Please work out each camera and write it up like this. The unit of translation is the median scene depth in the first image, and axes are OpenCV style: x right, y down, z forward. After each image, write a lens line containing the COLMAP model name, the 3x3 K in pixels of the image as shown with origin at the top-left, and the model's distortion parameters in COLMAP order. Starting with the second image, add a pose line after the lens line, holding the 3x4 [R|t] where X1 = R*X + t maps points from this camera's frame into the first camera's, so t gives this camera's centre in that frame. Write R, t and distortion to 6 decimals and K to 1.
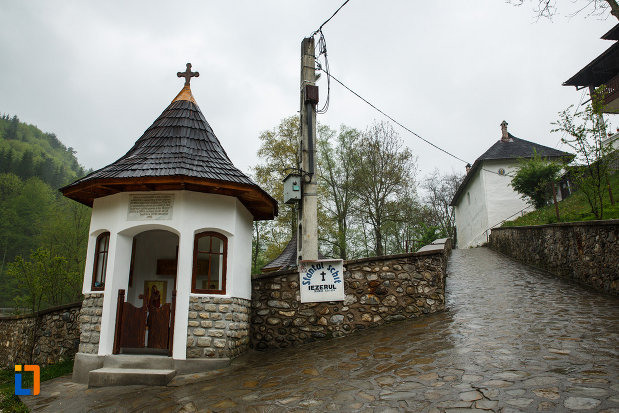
lens RADIAL K [[426.2, 0, 306.6], [0, 426.2, 206.6], [0, 0, 1]] dist [-0.149197, 0.111204]
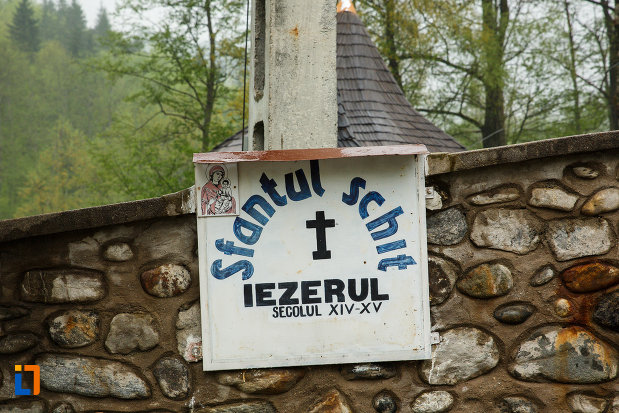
lens RADIAL K [[1228.8, 0, 309.5], [0, 1228.8, 206.5], [0, 0, 1]] dist [0.156246, 0.167153]
pose [[0.997370, 0.006629, -0.072174, 0.074067], [0.007543, 0.980907, 0.194330, 0.042322], [0.072084, -0.194363, 0.978277, 0.452426]]
